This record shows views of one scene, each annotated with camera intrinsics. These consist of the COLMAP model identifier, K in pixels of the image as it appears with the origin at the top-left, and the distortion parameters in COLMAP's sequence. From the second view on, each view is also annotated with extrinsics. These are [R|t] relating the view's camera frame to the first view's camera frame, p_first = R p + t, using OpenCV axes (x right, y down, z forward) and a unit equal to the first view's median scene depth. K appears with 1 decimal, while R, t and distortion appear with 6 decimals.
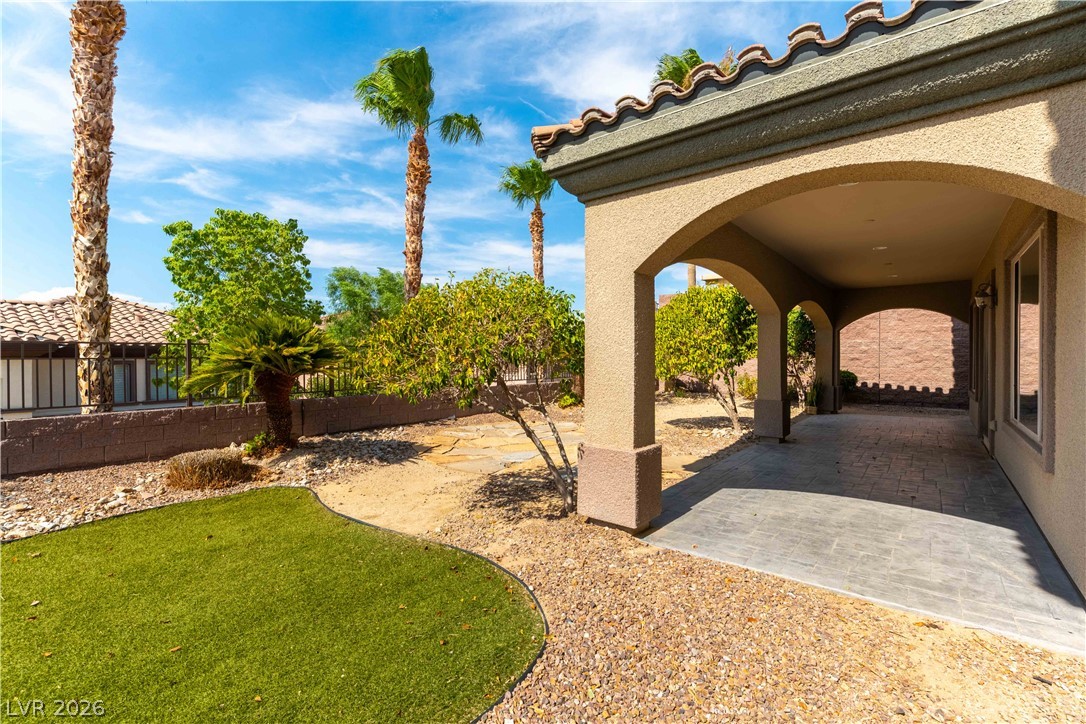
lens RADIAL K [[472.3, 0, 543.0], [0, 472.3, 362.0], [0, 0, 1]] dist [-0.001898, -0.000751]
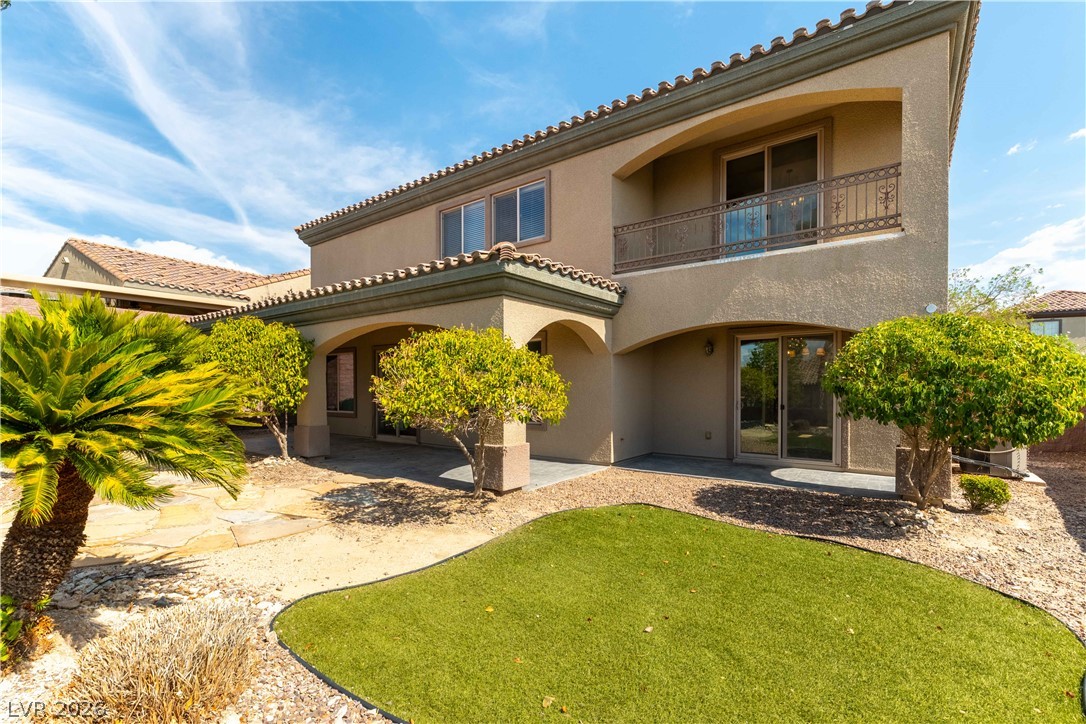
lens RADIAL K [[485.6, 0, 544.9], [0, 485.6, 388.5], [0, 0, 1]] dist [0.000225, -0.000012]
pose [[-0.033494, -0.002158, 0.999437, -1.400026], [0.012068, 0.999924, 0.002563, -0.019952], [-0.999366, 0.012147, -0.033465, 0.822427]]
